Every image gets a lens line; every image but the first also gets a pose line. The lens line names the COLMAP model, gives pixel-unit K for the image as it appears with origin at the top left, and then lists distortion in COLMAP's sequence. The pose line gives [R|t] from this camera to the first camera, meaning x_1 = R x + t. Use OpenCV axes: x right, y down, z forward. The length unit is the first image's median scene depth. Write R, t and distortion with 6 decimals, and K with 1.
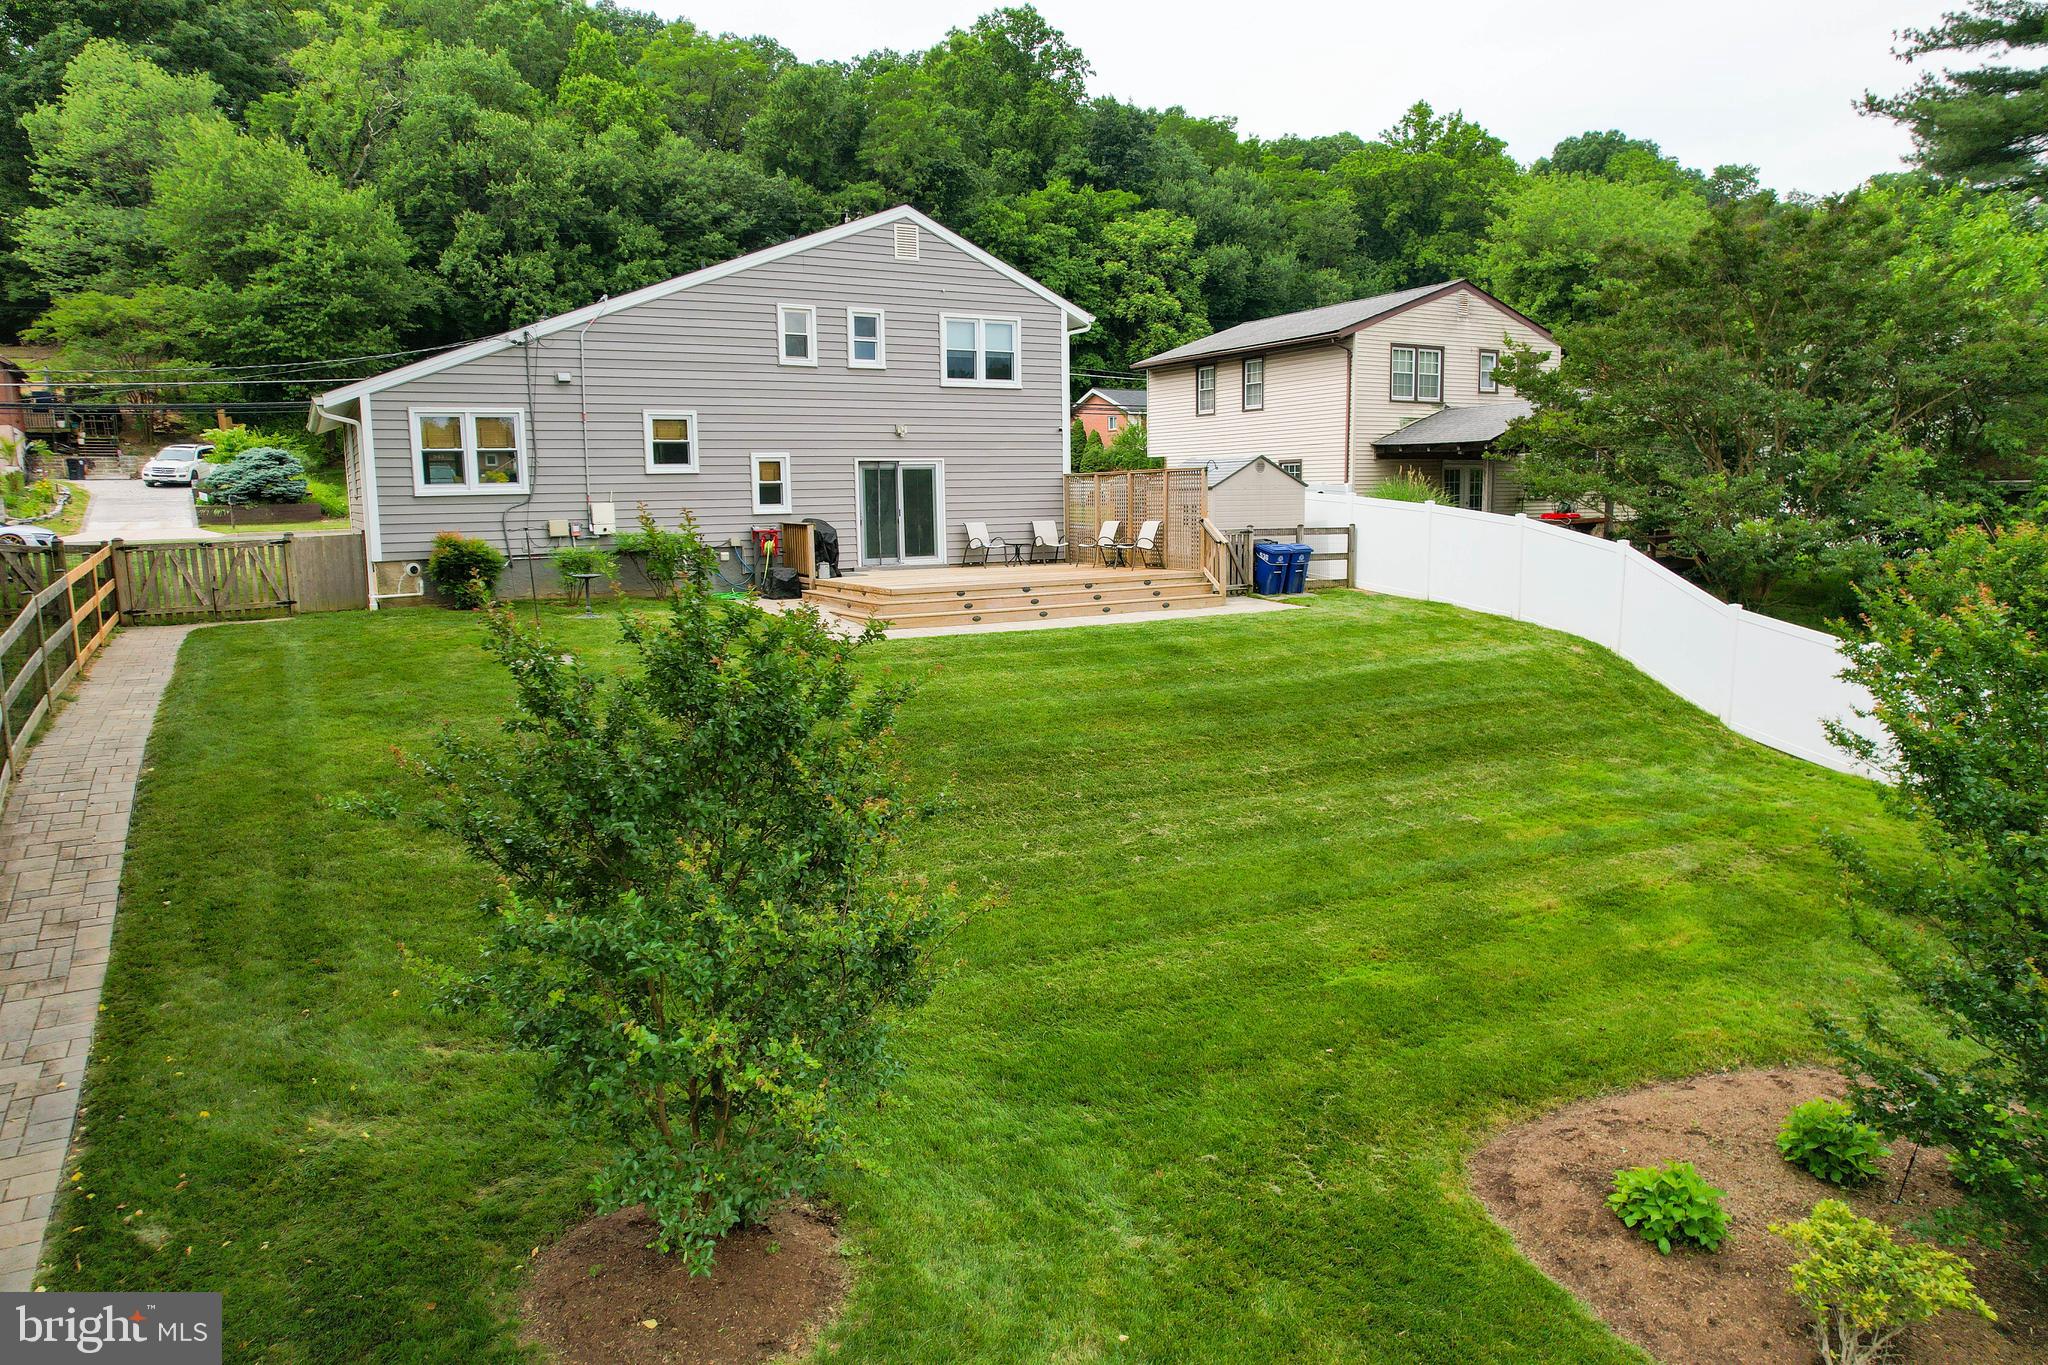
lens RADIAL K [[1310.1, 0, 1025.9], [0, 1310.1, 691.0], [0, 0, 1]] dist [-0.067152, 0.057024]
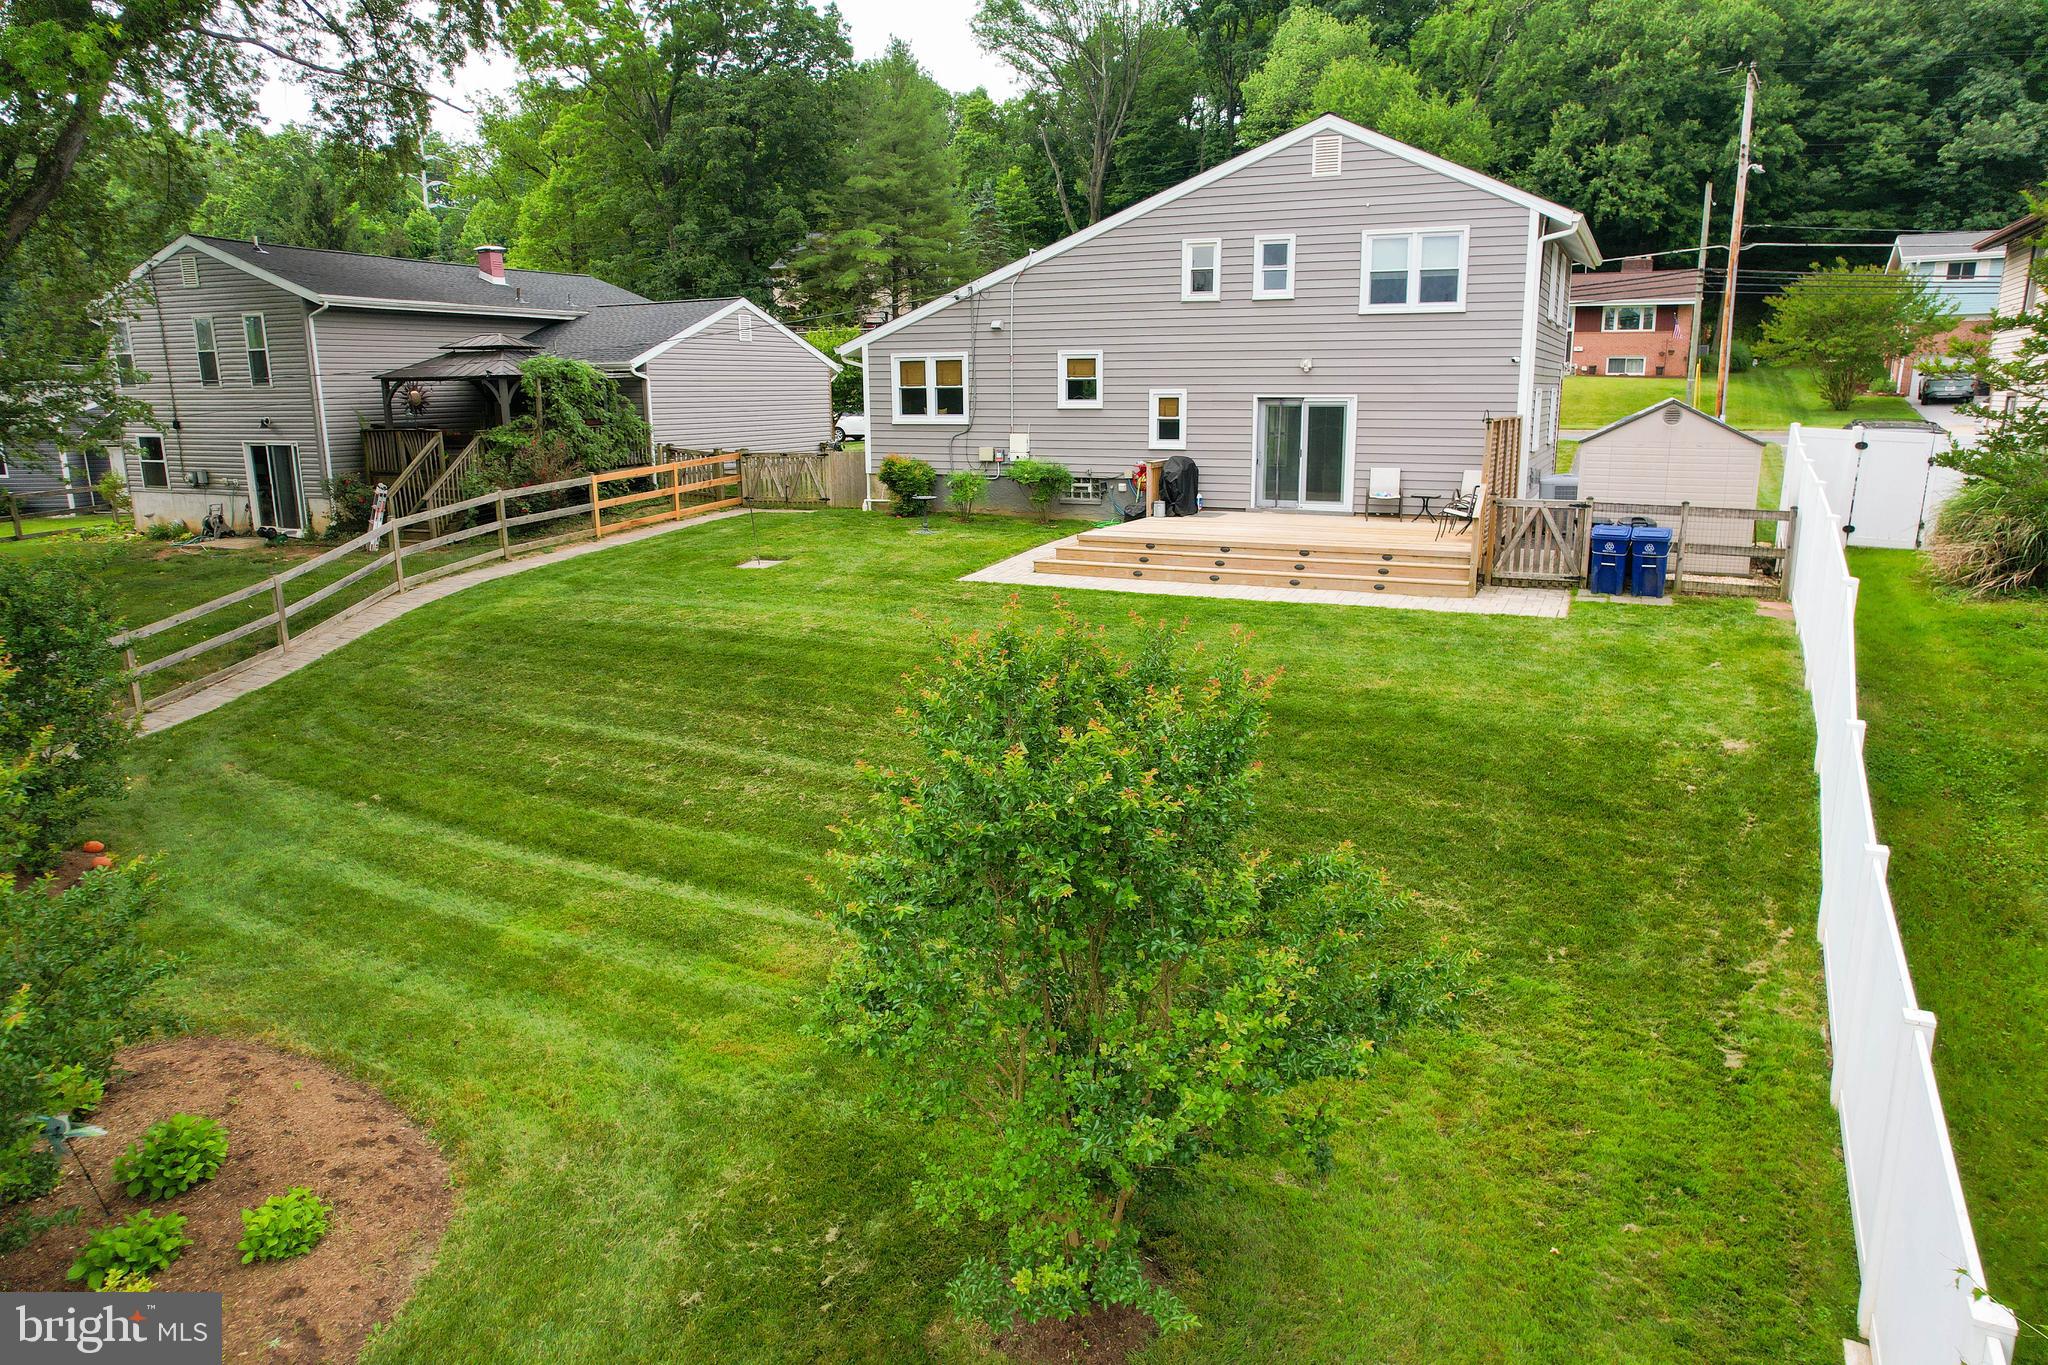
lens RADIAL K [[1310.1, 0, 1035.1], [0, 1310.1, 683.9], [0, 0, 1]] dist [-0.067152, 0.057024]
pose [[0.570794, 0.190178, -0.798766, 0.584091], [-0.124375, 0.981608, 0.144833, -0.087599], [0.811619, 0.016676, 0.583949, 0.309190]]
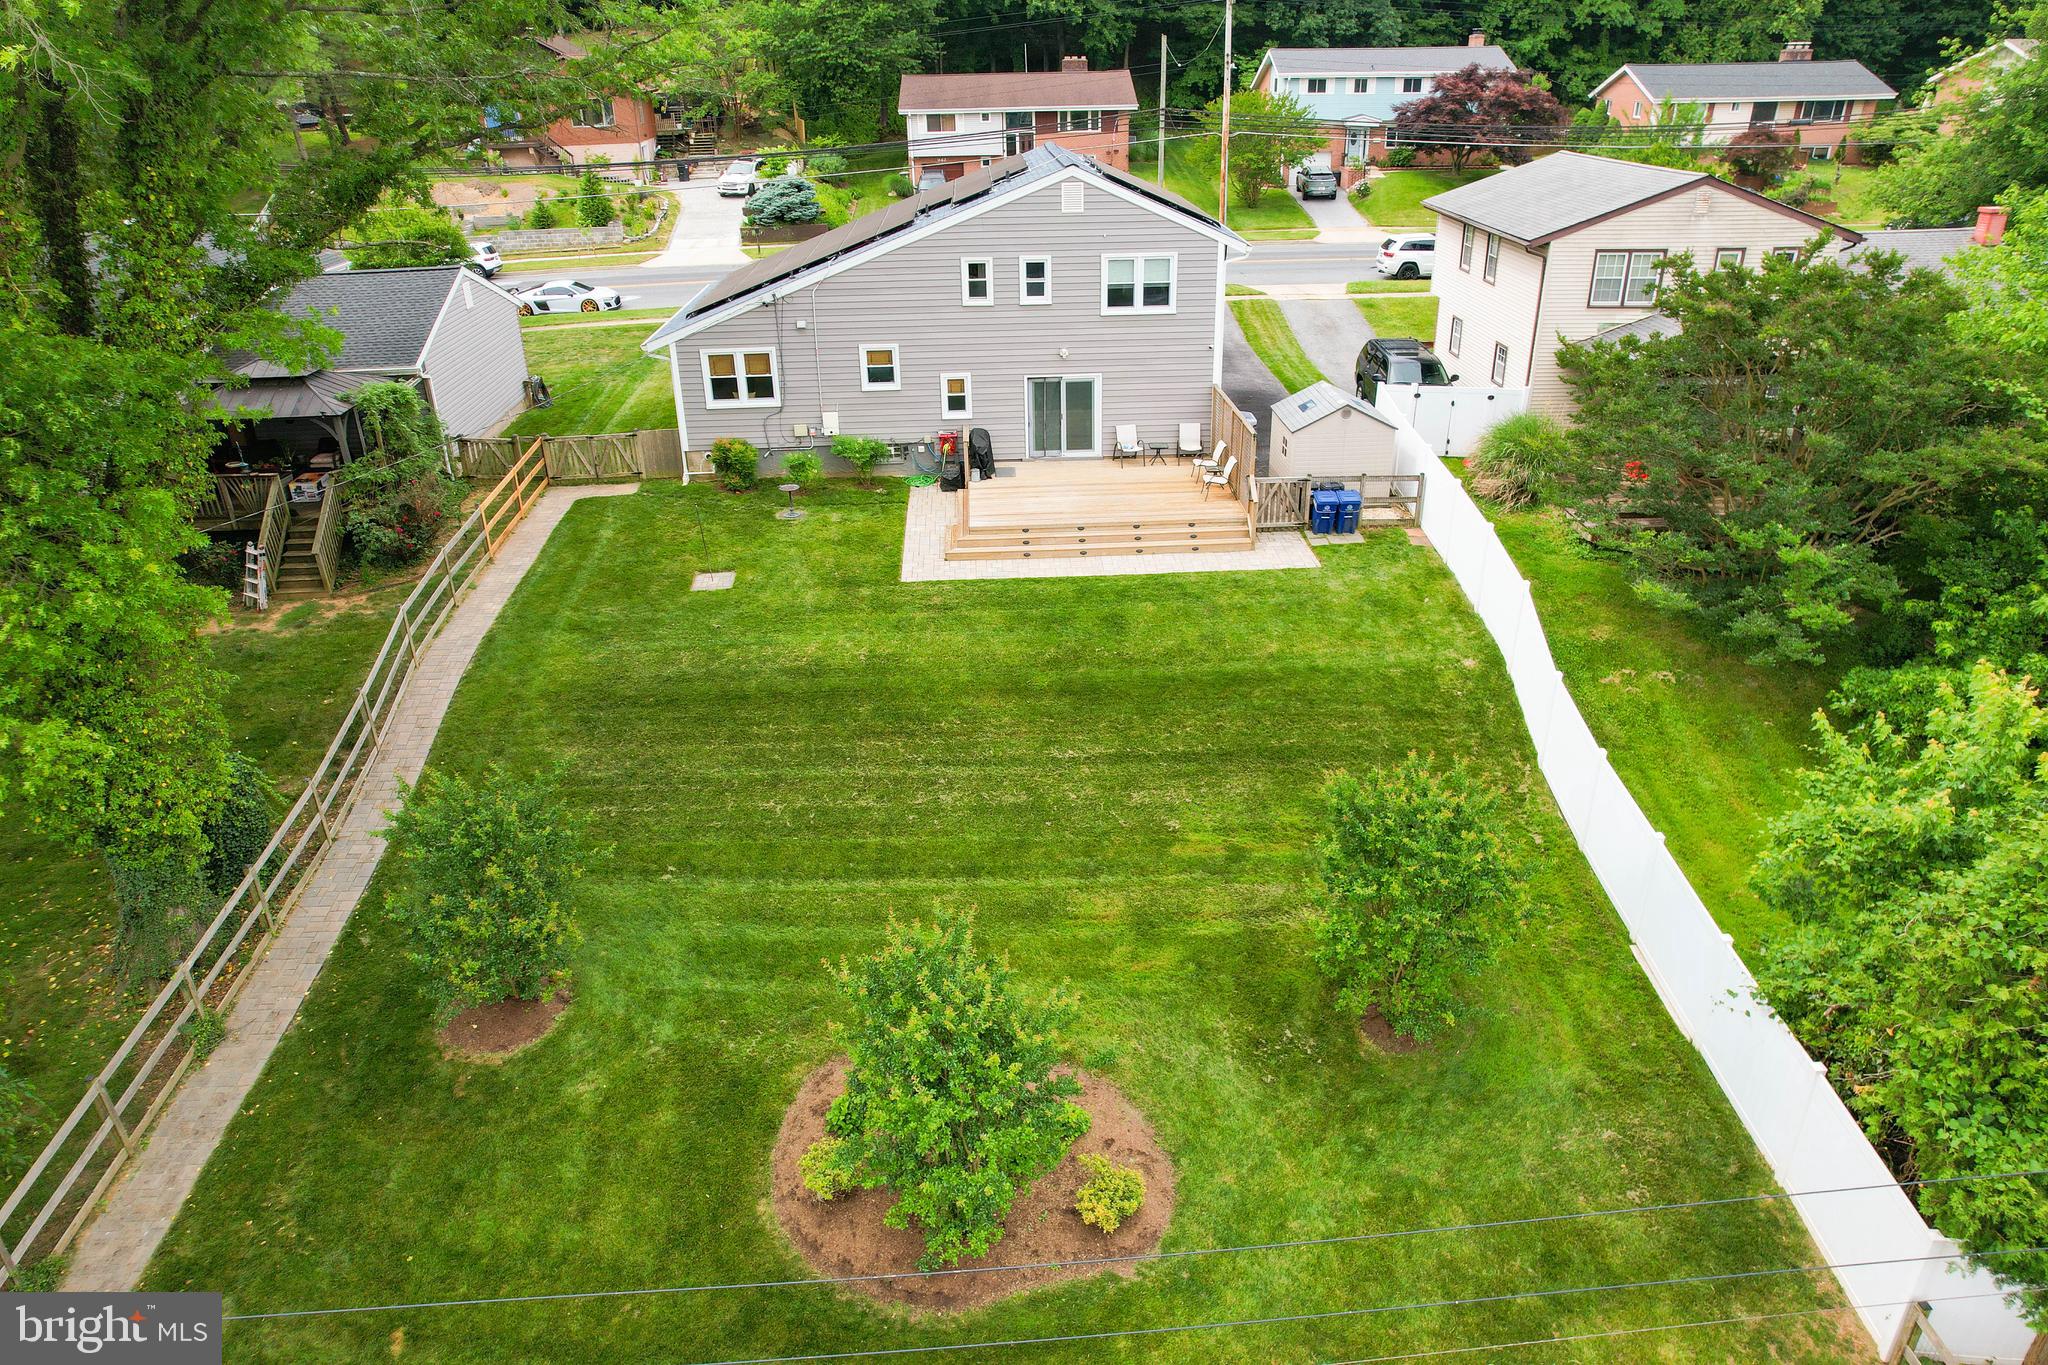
lens RADIAL K [[1310.1, 0, 1027.5], [0, 1310.1, 685.4], [0, 0, 1]] dist [-0.067152, 0.057024]
pose [[0.888685, 0.200280, -0.412465, 0.457457], [-0.061804, 0.943673, 0.325055, -0.306040], [0.454334, -0.263380, 0.851006, -0.164194]]
